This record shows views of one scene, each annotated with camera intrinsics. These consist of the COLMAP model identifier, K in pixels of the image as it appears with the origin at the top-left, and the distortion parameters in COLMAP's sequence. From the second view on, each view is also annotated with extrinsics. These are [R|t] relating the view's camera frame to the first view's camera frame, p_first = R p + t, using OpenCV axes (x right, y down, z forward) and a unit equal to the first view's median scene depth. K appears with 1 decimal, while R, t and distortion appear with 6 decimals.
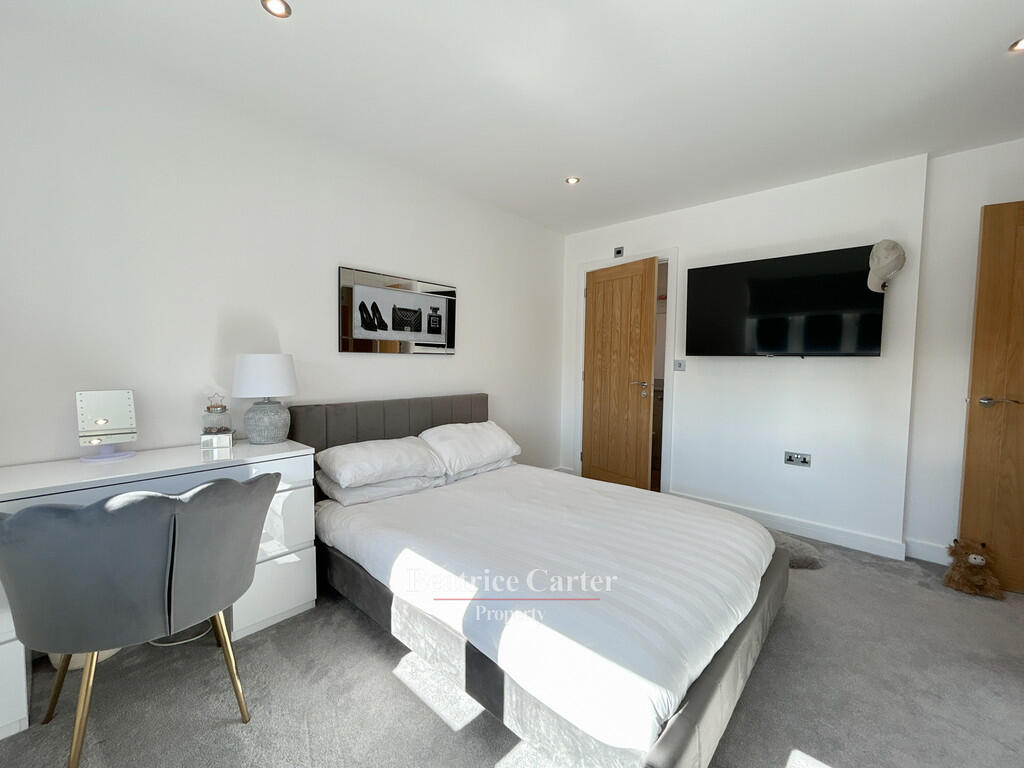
lens RADIAL K [[415.4, 0, 508.4], [0, 415.4, 383.8], [0, 0, 1]] dist [0.001633, 0.000789]
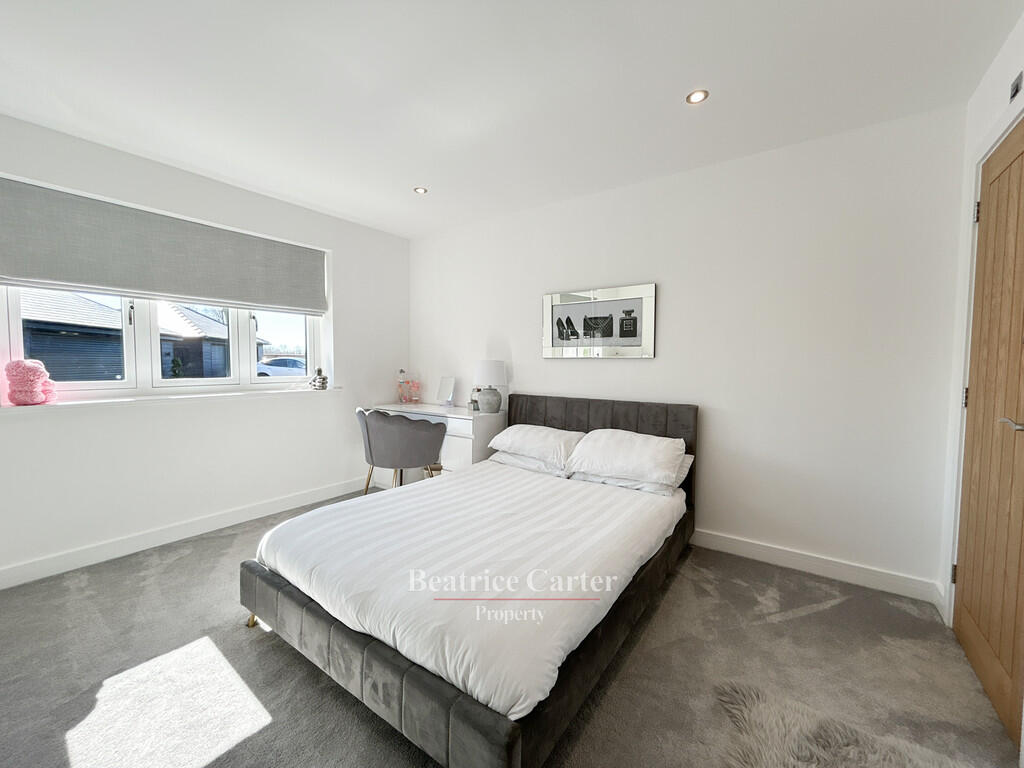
lens RADIAL K [[415.4, 0, 508.4], [0, 415.4, 383.8], [0, 0, 1]] dist [0.001633, 0.000789]
pose [[0.111854, 0.037805, -0.993005, 0.810313], [-0.062128, 0.997587, 0.030981, -0.024070], [0.991781, 0.058228, 0.113933, 0.644693]]
